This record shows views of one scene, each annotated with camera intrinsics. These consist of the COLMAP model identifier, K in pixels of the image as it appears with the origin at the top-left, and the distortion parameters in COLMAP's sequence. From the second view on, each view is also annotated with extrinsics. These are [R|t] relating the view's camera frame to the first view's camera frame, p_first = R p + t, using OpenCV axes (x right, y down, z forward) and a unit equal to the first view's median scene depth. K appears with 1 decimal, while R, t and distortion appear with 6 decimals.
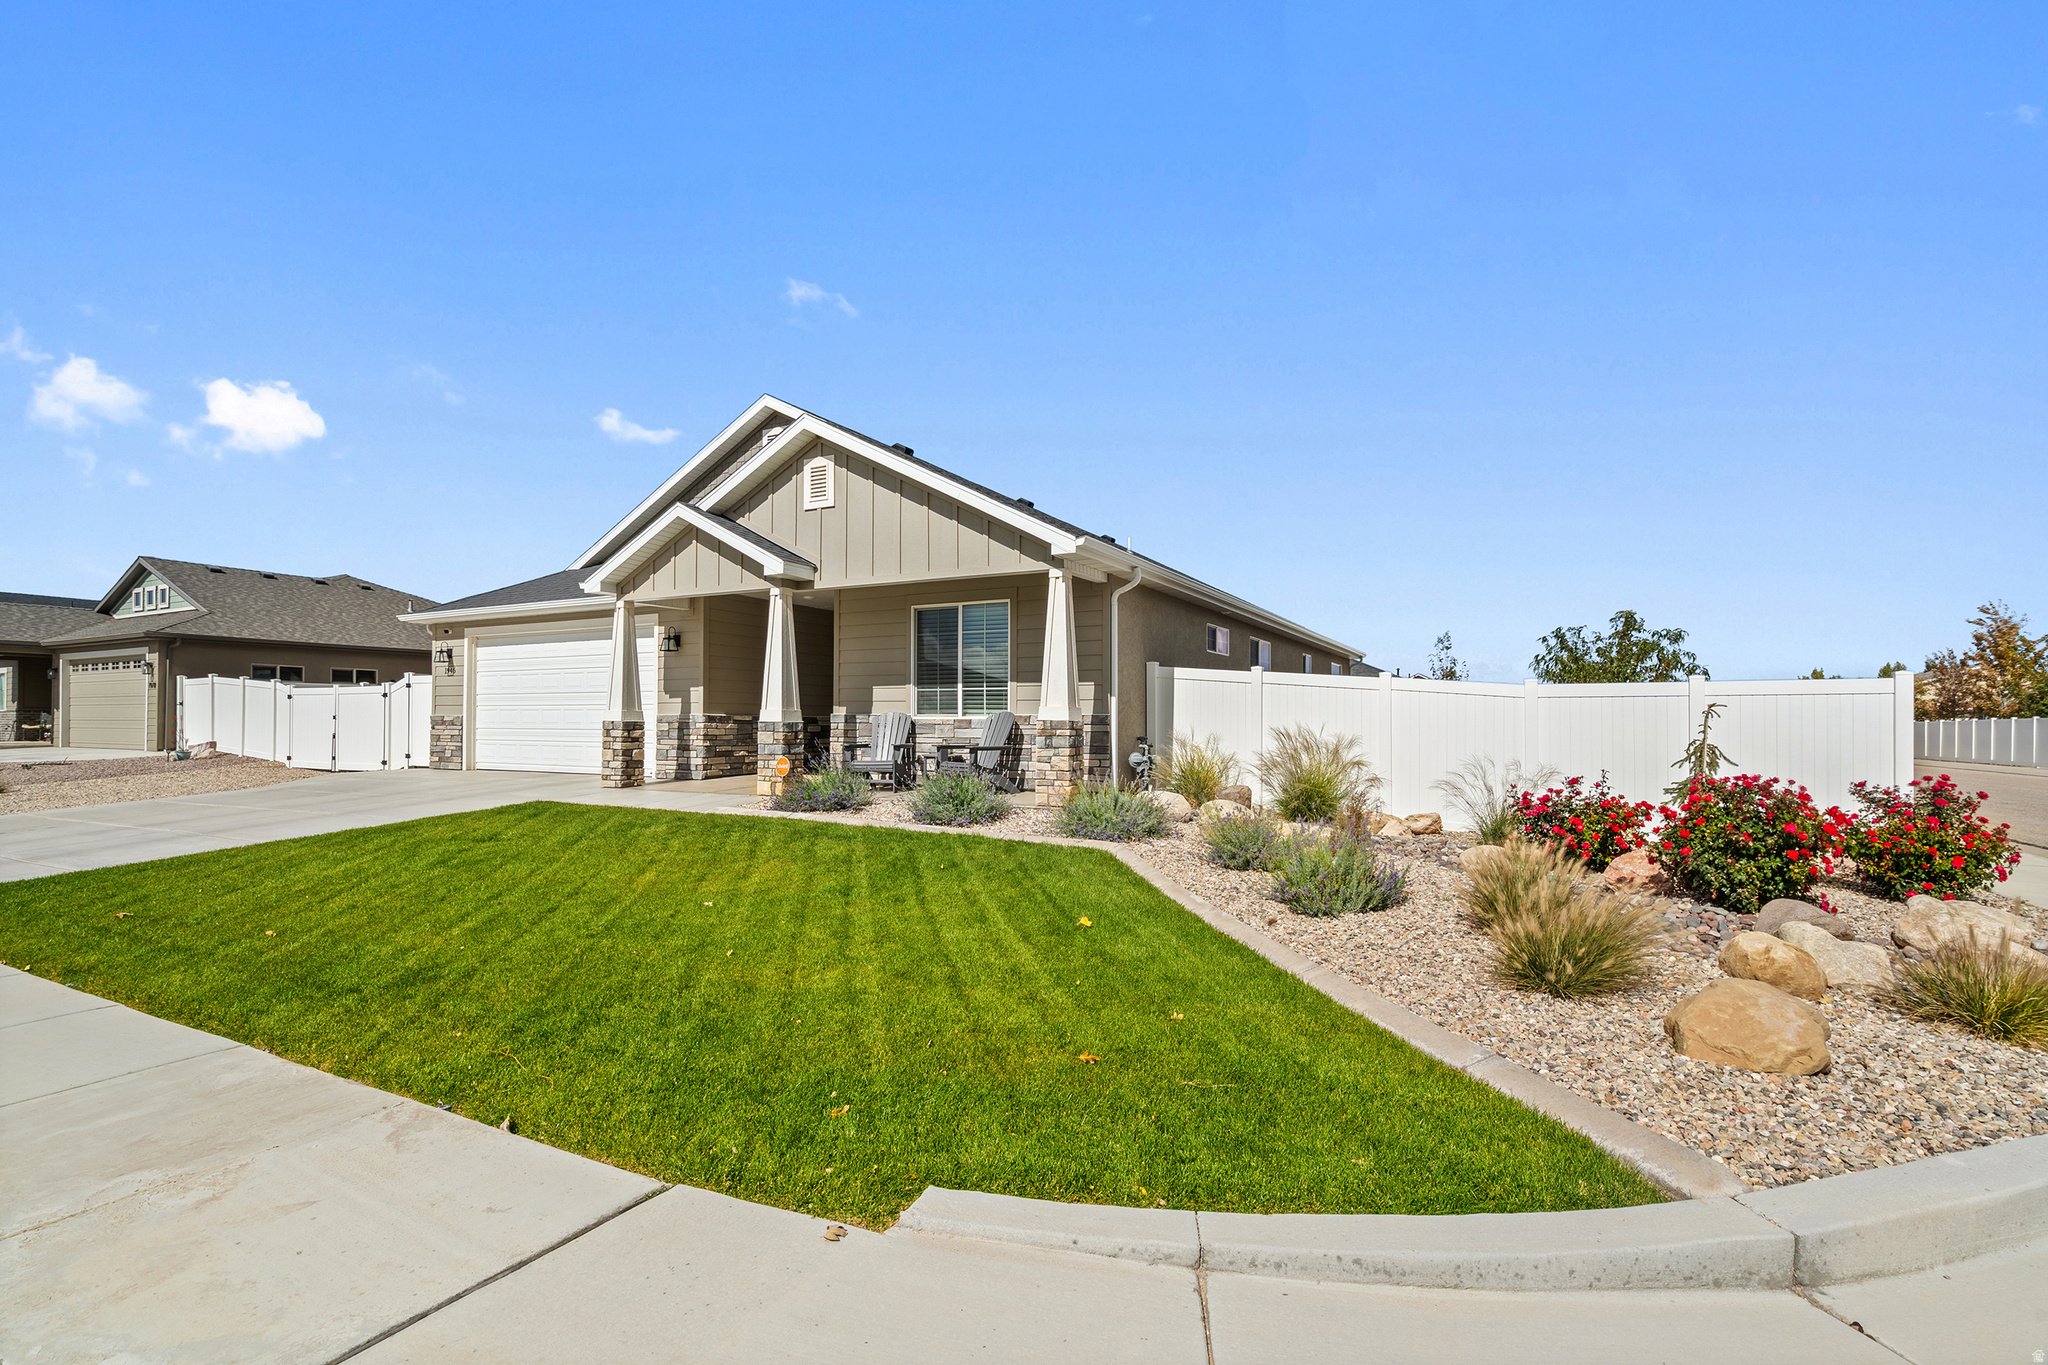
lens RADIAL K [[965.3, 0, 1024.2], [0, 965.3, 710.1], [0, 0, 1]] dist [-0.015464, 0.000011]
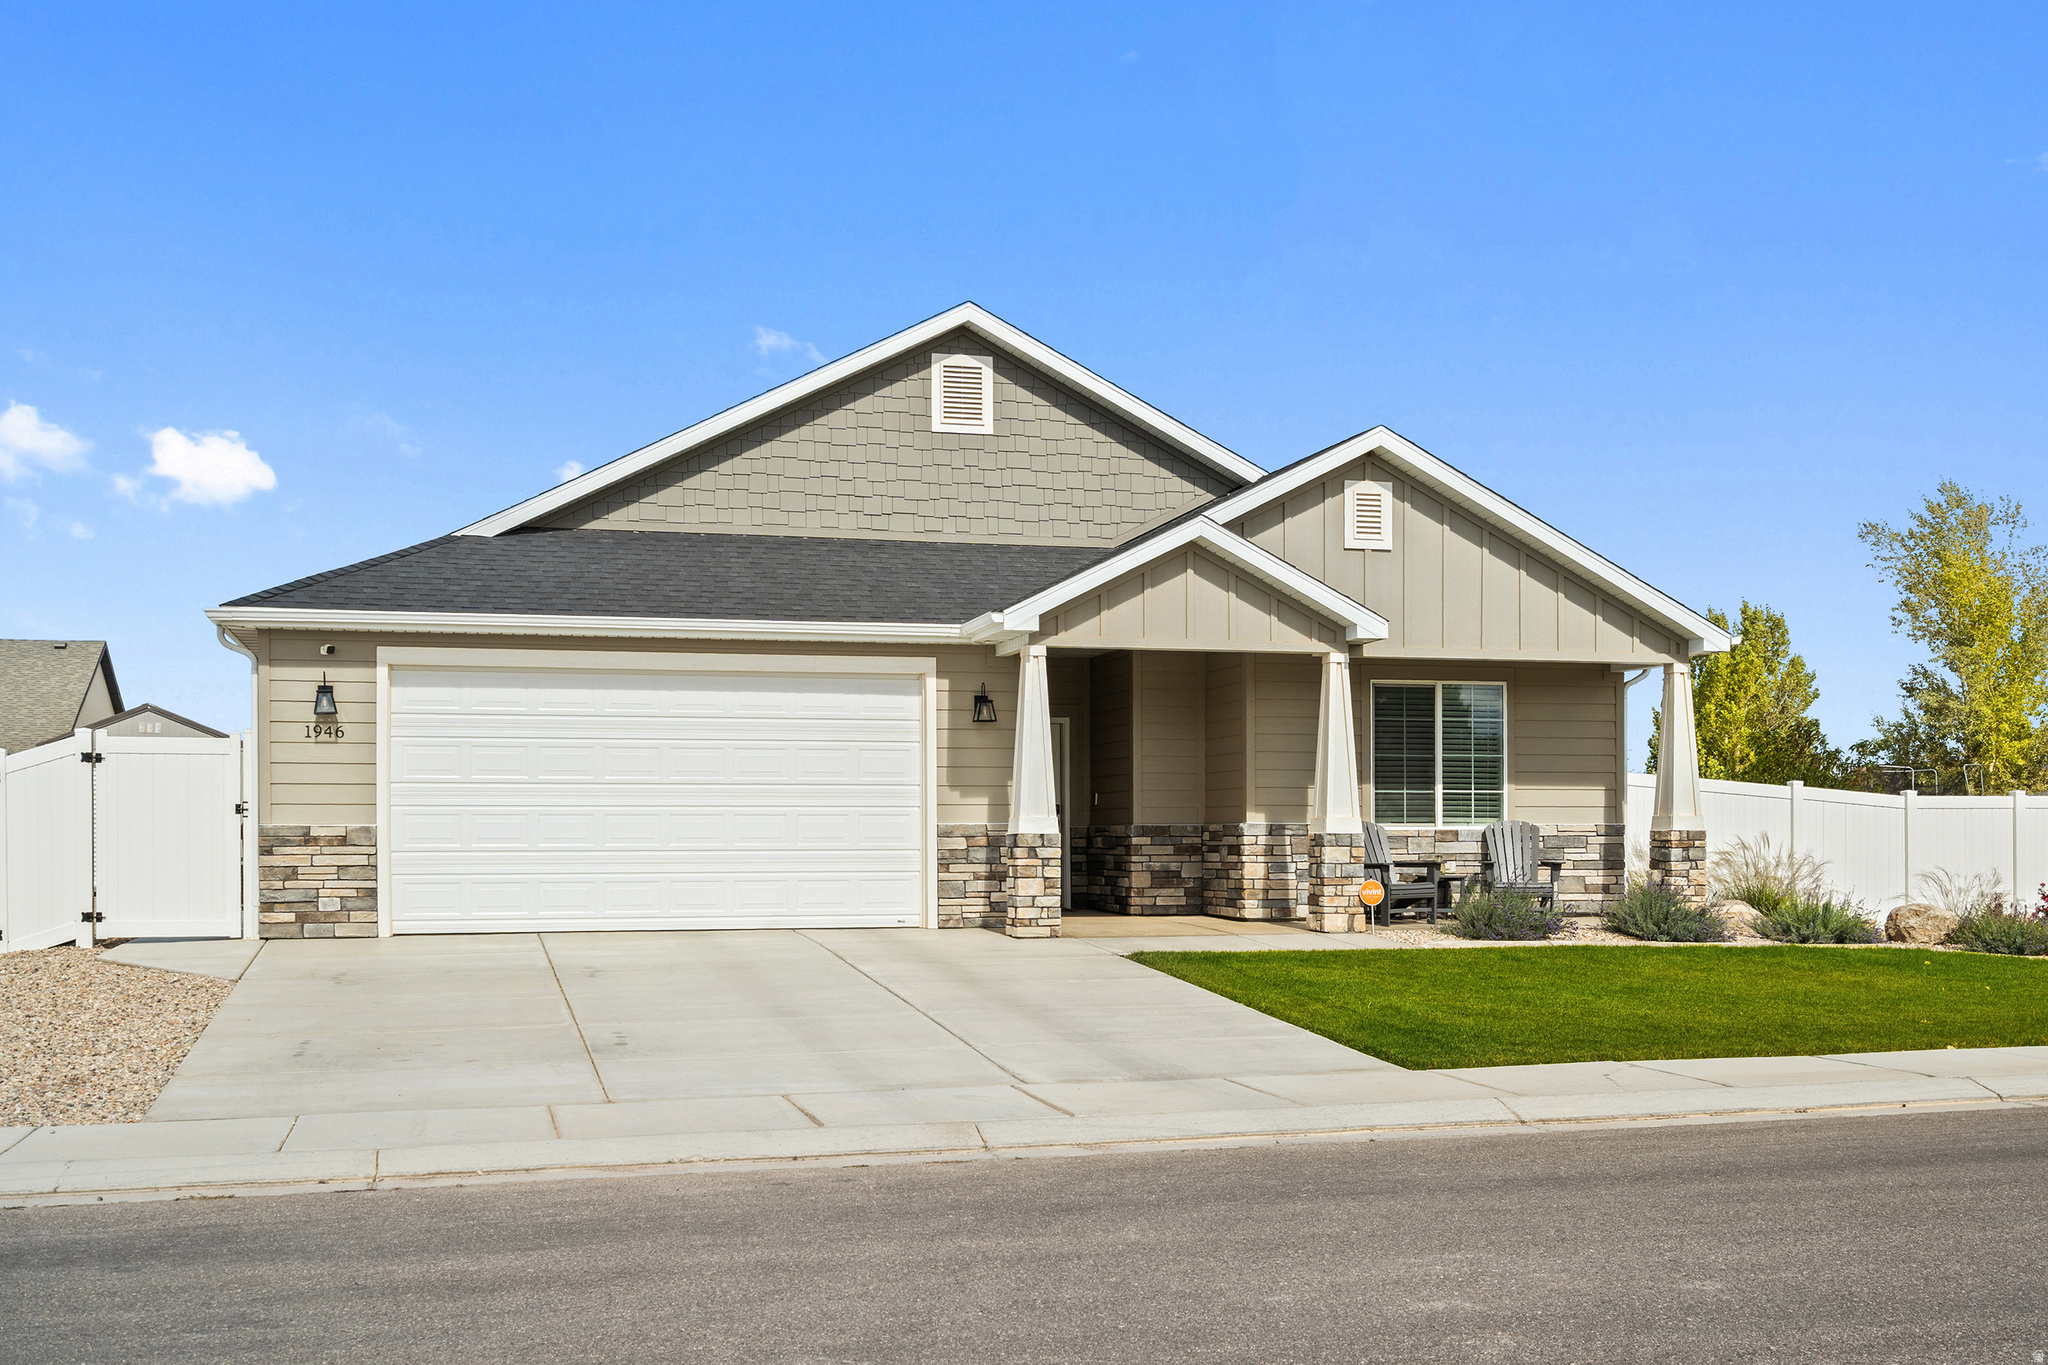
lens RADIAL K [[2185.7, 0, 1139.9], [0, 2185.7, 872.4], [0, 0, 1]] dist [-0.011714, -0.001582]
pose [[0.703530, -0.015588, 0.710494, -1.472475], [-0.003992, 0.999657, 0.025885, -0.000959], [-0.710654, -0.021047, 0.703227, -0.072664]]
